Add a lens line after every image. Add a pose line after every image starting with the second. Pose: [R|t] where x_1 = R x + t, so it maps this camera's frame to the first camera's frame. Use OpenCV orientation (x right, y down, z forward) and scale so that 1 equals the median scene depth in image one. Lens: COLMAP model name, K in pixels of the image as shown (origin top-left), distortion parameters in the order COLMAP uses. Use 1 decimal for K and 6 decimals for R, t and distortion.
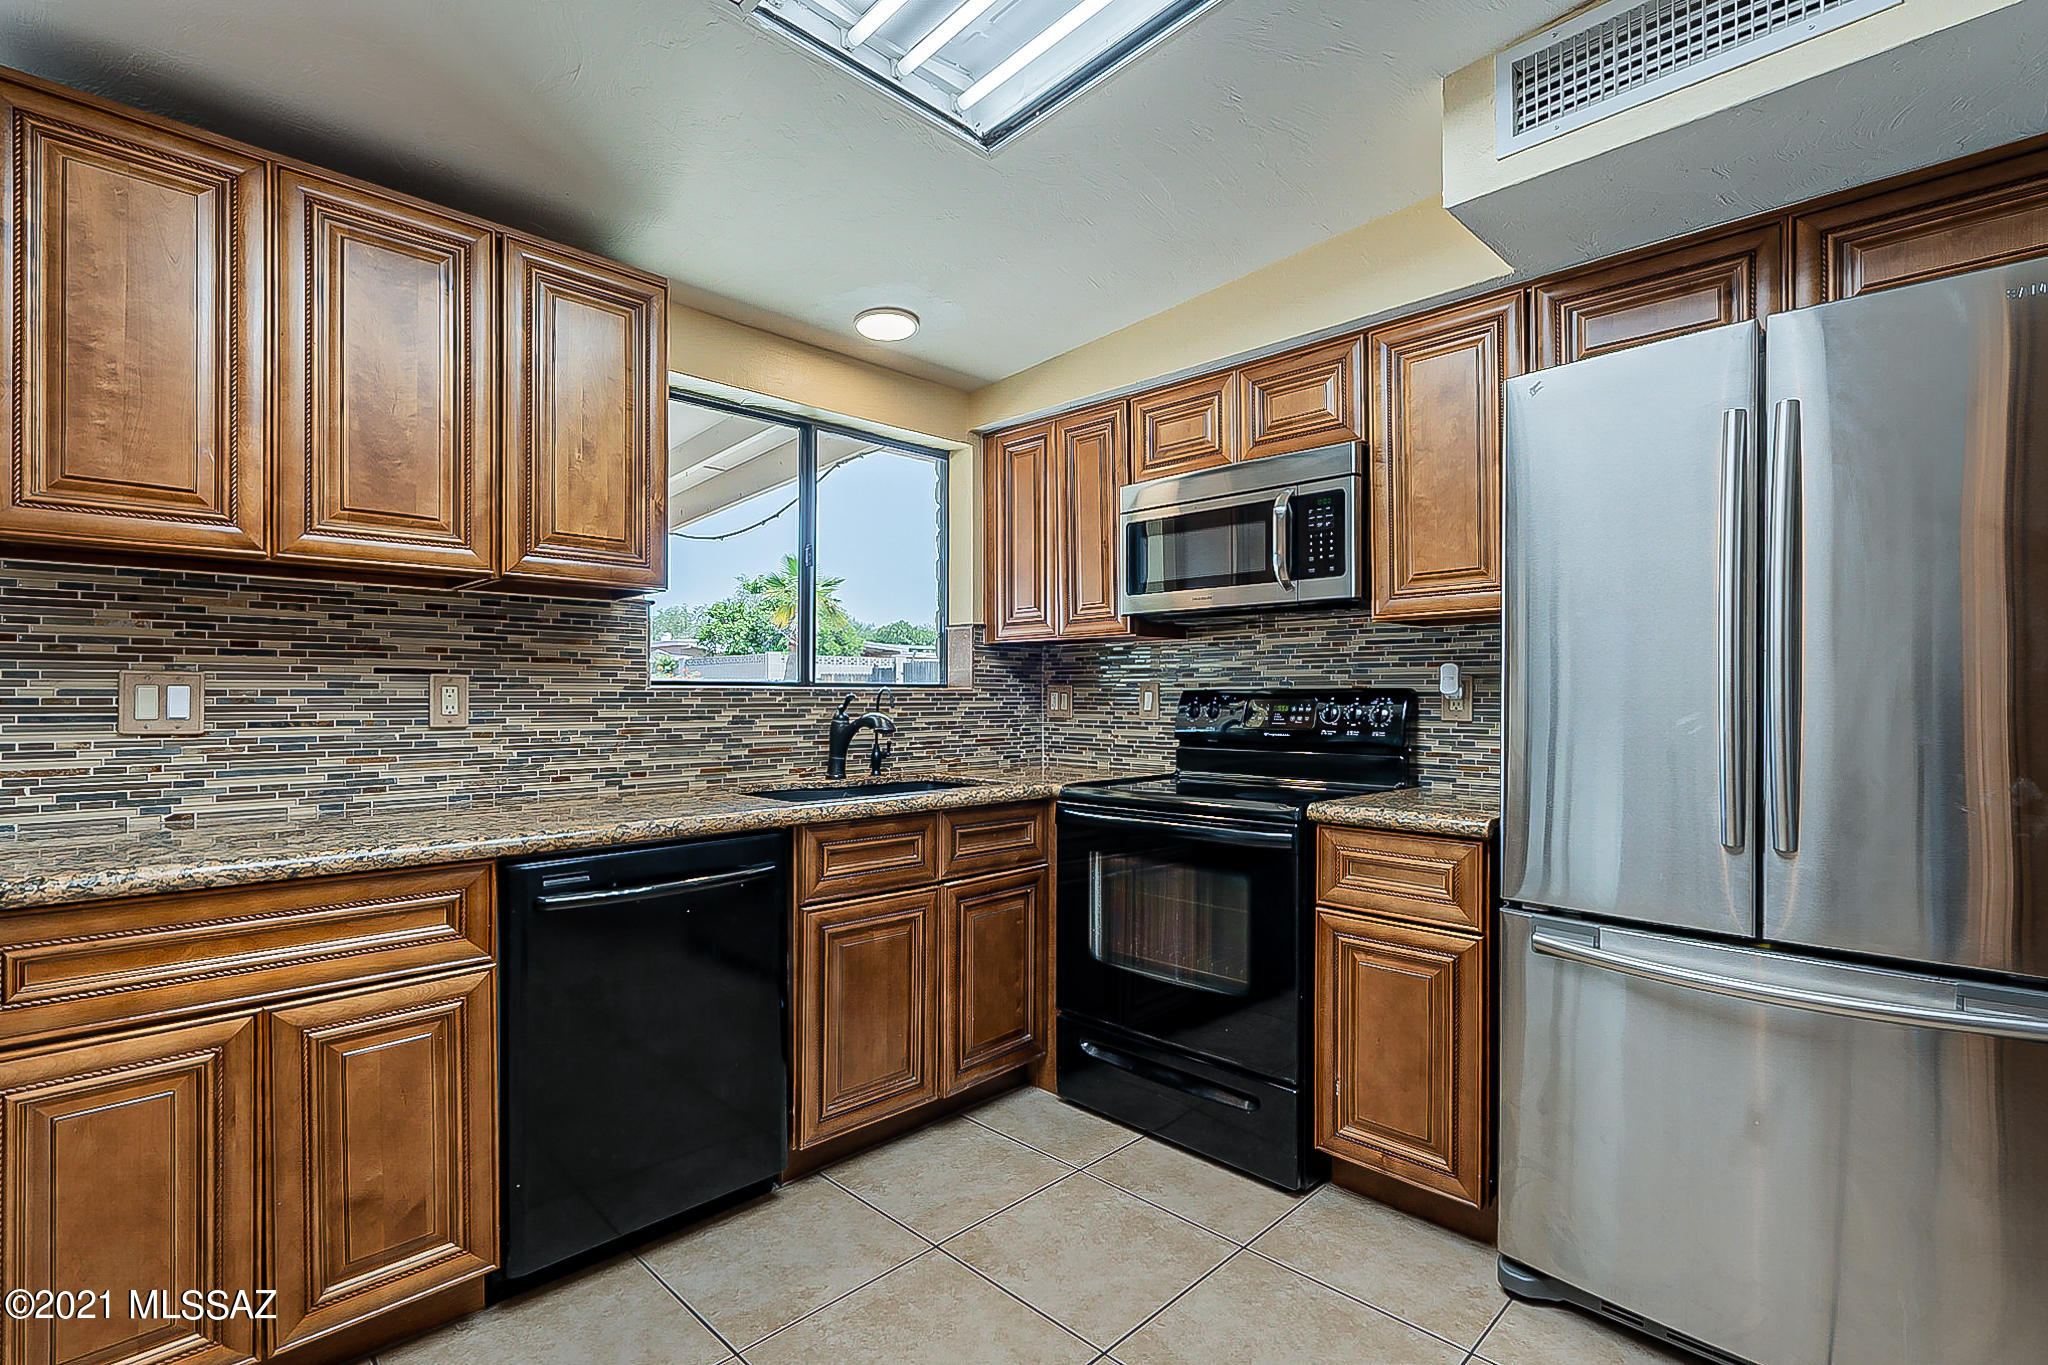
lens RADIAL K [[943.4, 0, 1021.1], [0, 943.4, 692.9], [0, 0, 1]] dist [-0.005529, 0.002150]
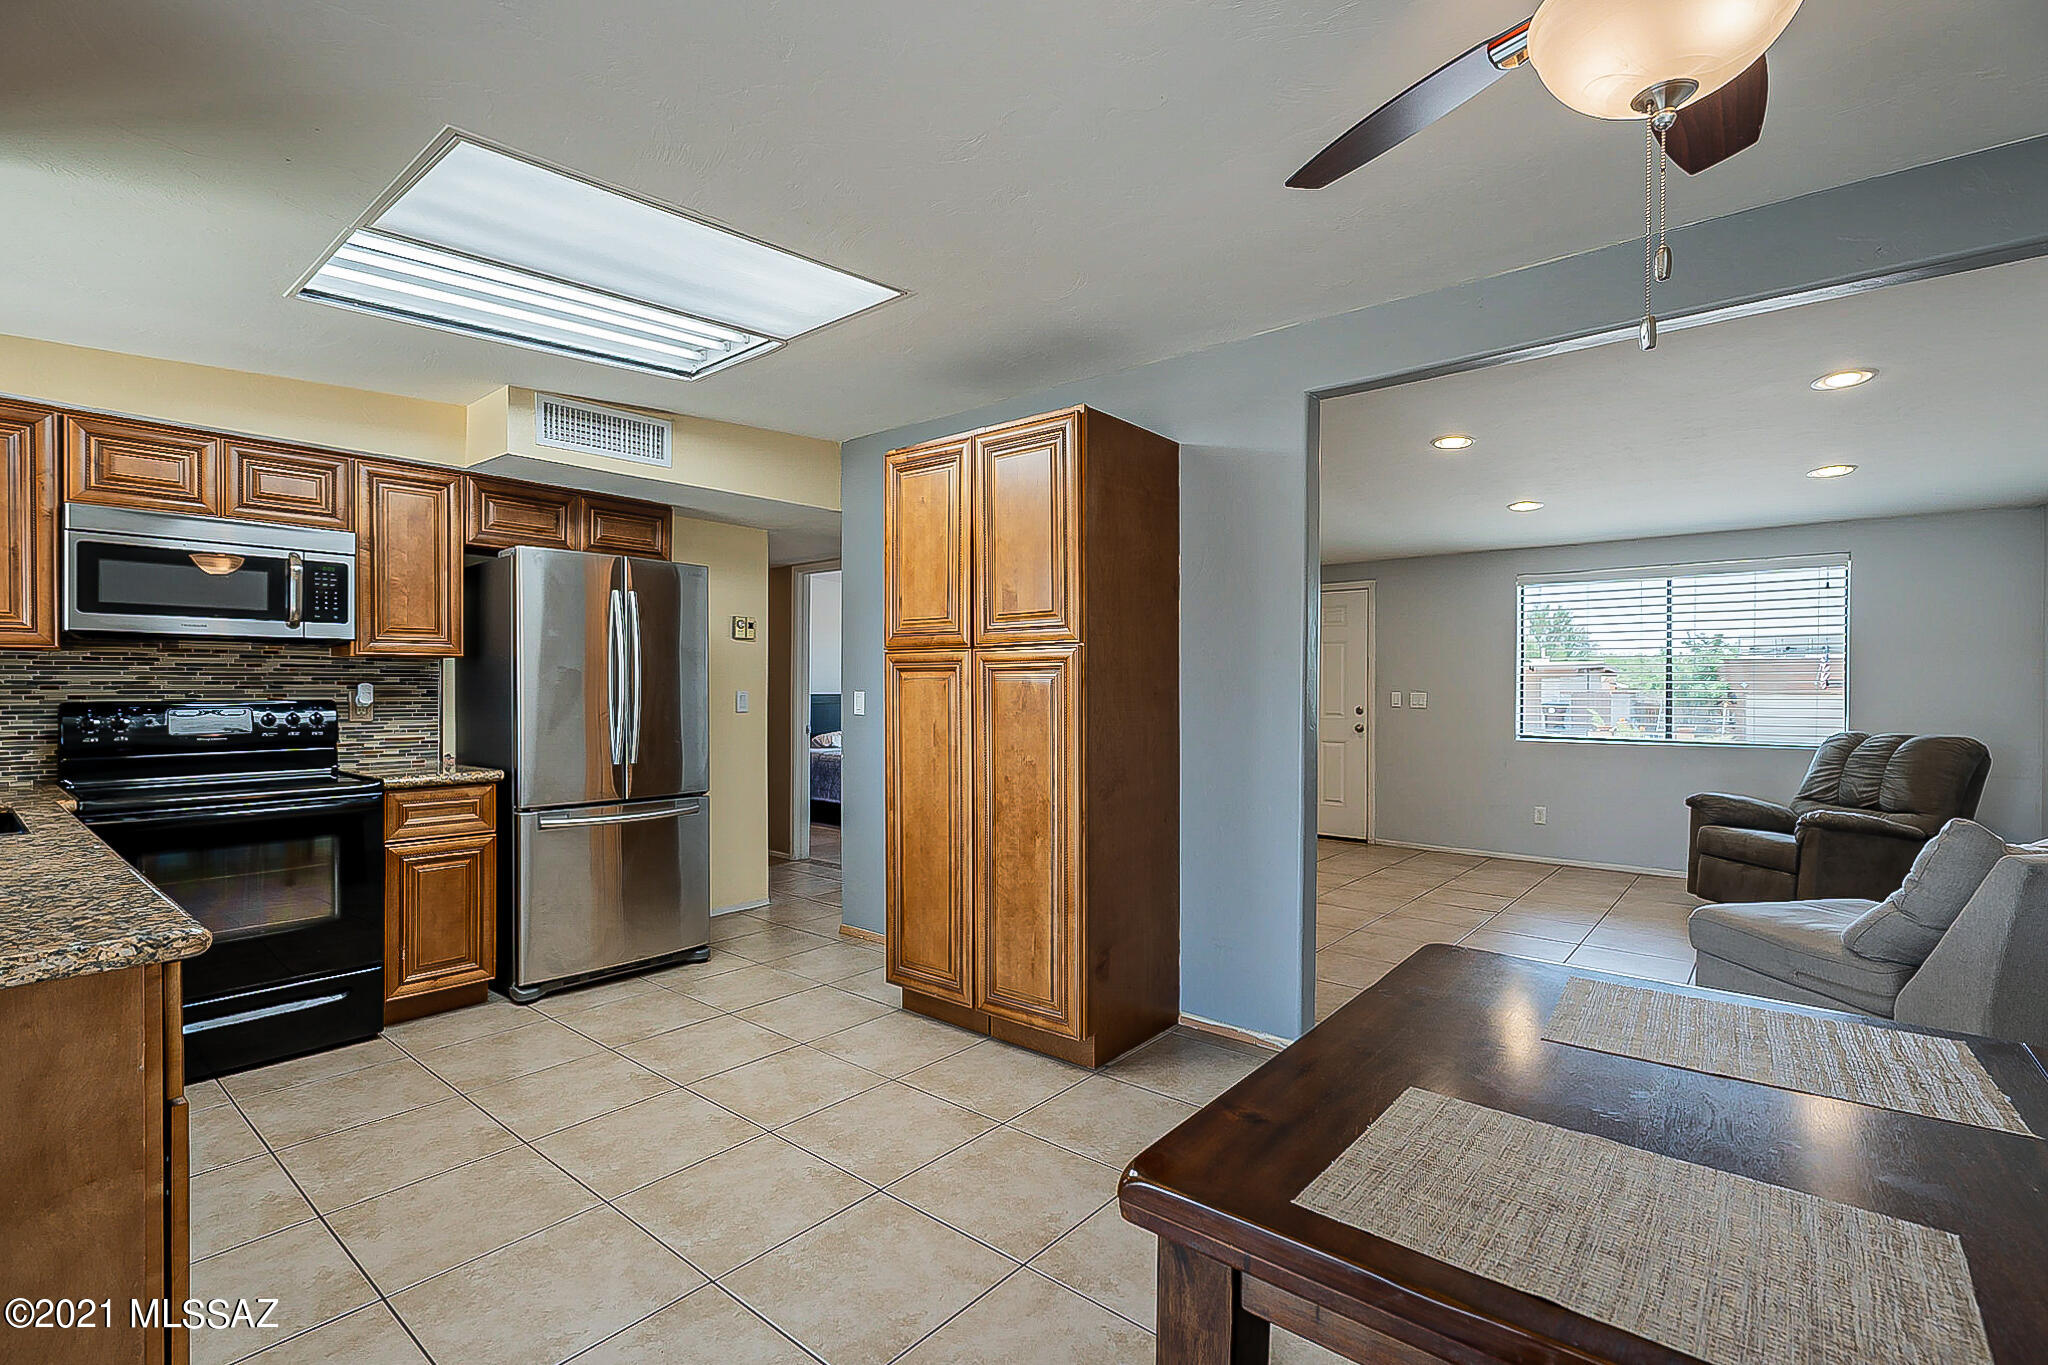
lens RADIAL K [[943.4, 0, 1021.4], [0, 943.4, 684.4], [0, 0, 1]] dist [-0.005529, 0.002150]
pose [[-0.083930, -0.000234, 0.996472, -1.298676], [-0.005297, 0.999986, -0.000212, -0.039845], [-0.996458, -0.005297, -0.083930, 0.096755]]
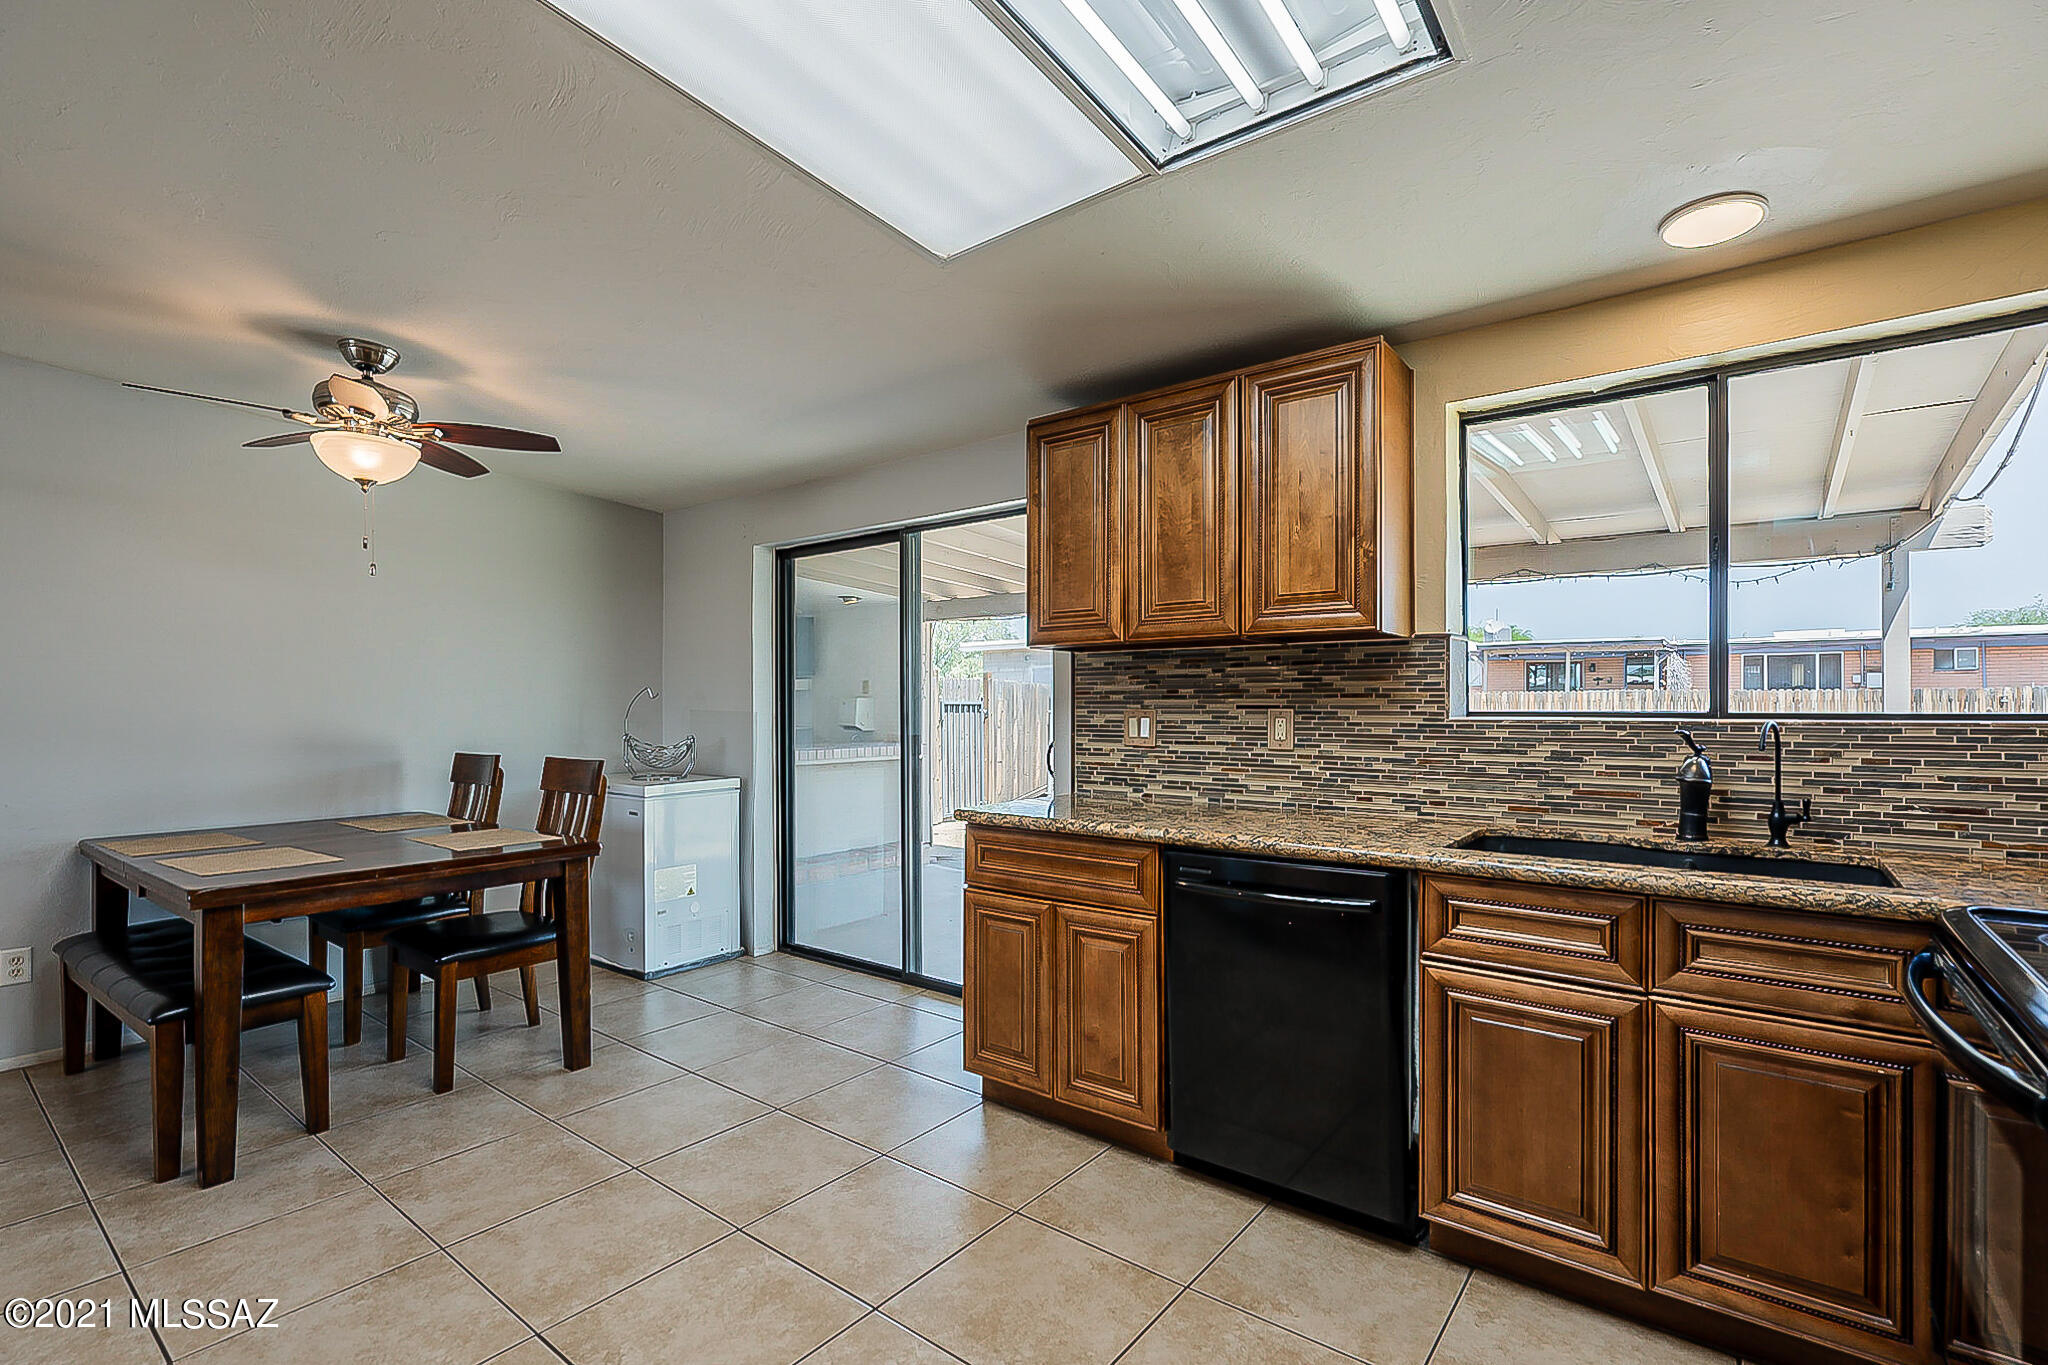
lens RADIAL K [[943.4, 0, 1009.8], [0, 943.4, 699.8], [0, 0, 1]] dist [-0.005529, 0.002150]
pose [[0.109253, -0.007118, -0.993988, 0.653204], [0.004046, 0.999969, -0.006716, -0.025183], [0.994006, -0.003288, 0.109279, 0.490125]]
